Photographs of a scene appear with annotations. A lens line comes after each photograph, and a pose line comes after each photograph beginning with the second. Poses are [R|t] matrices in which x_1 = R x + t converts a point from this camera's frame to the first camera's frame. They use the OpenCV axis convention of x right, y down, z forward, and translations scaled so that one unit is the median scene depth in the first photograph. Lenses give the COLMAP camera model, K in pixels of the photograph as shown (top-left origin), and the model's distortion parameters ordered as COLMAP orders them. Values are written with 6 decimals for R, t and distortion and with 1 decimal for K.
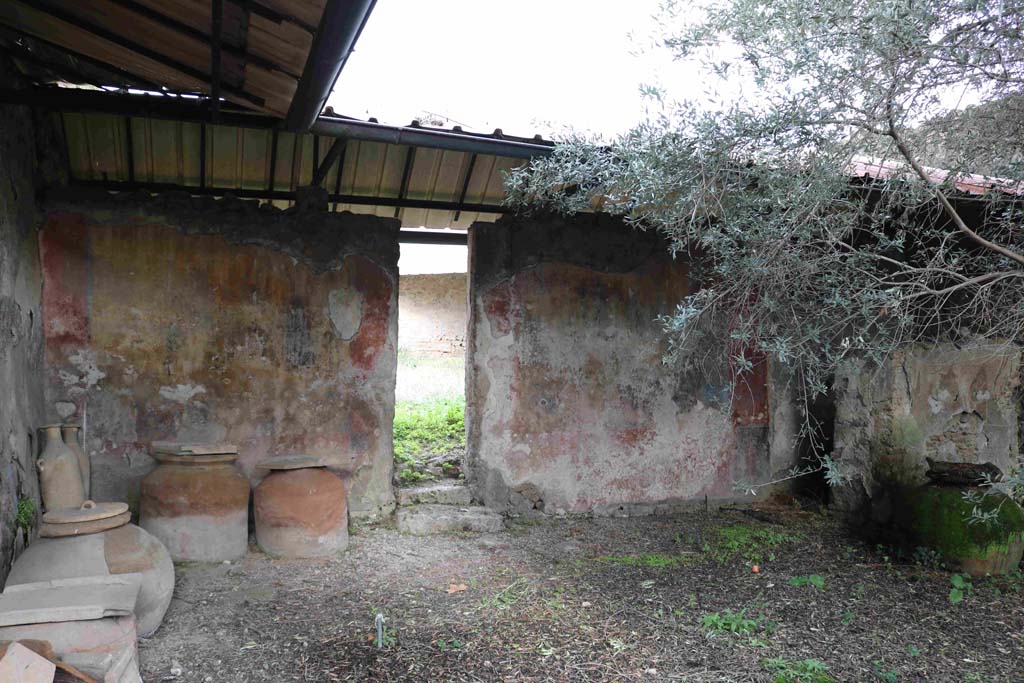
lens RADIAL K [[838.5, 0, 512.0], [0, 838.5, 341.5], [0, 0, 1]] dist [-0.159473, 0.127078]
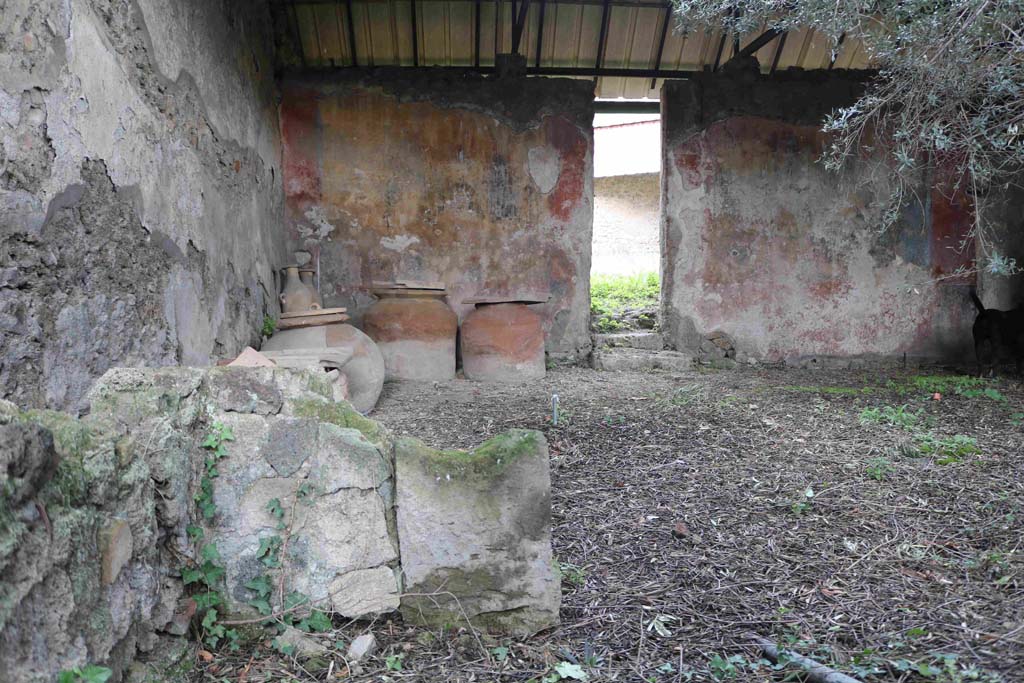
lens RADIAL K [[838.5, 0, 512.0], [0, 838.5, 341.5], [0, 0, 1]] dist [-0.159473, 0.127078]
pose [[0.961644, 0.006702, -0.274218, 0.056373], [0.015482, 0.996782, 0.078657, 0.100854], [0.273862, -0.079885, 0.958445, -0.062025]]
